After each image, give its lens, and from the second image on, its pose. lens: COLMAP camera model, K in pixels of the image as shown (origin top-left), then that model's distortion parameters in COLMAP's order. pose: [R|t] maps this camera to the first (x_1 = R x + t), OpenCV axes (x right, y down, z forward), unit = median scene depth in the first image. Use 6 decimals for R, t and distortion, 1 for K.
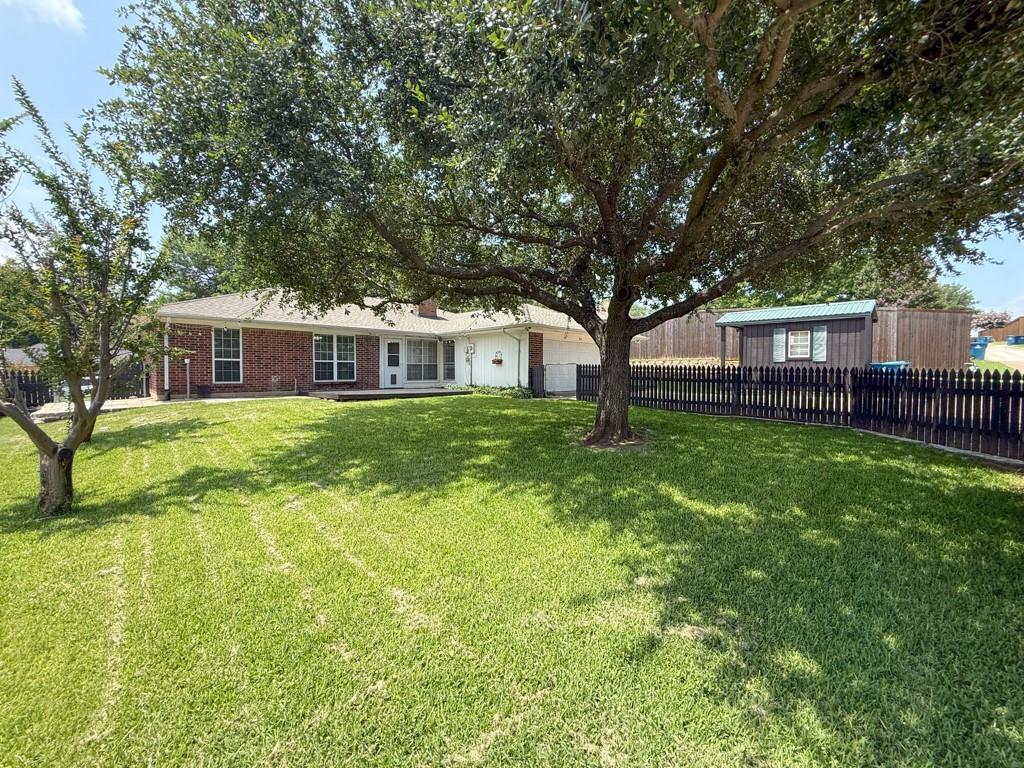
lens RADIAL K [[407.2, 0, 510.8], [0, 407.2, 381.2], [0, 0, 1]] dist [-0.000554, 0.000542]
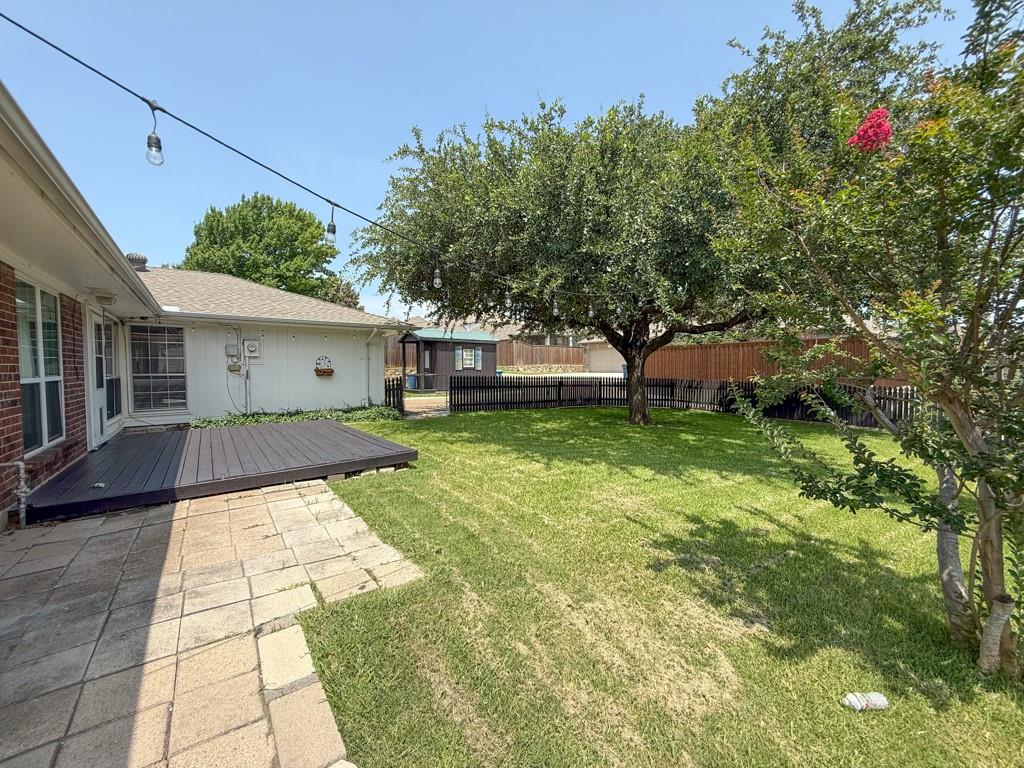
lens RADIAL K [[407.2, 0, 512.2], [0, 407.2, 383.8], [0, 0, 1]] dist [-0.000554, 0.000542]
pose [[0.122049, -0.041961, 0.991637, -0.686570], [0.031287, 0.998772, 0.038412, -0.046521], [-0.992031, 0.026338, 0.123212, 0.624531]]
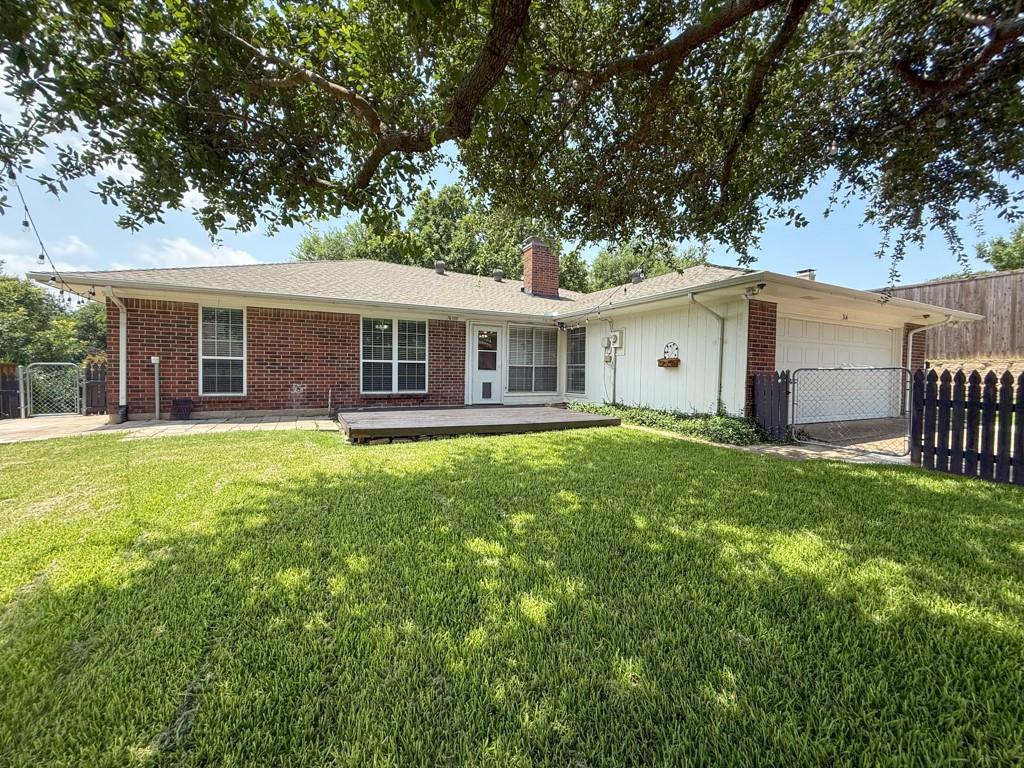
lens RADIAL K [[407.2, 0, 506.7], [0, 407.2, 383.7], [0, 0, 1]] dist [-0.000554, 0.000542]
pose [[0.950793, 0.018997, -0.309245, -0.070919], [-0.018137, 0.999820, 0.005655, -0.020951], [0.309297, 0.000233, 0.950966, 0.451609]]
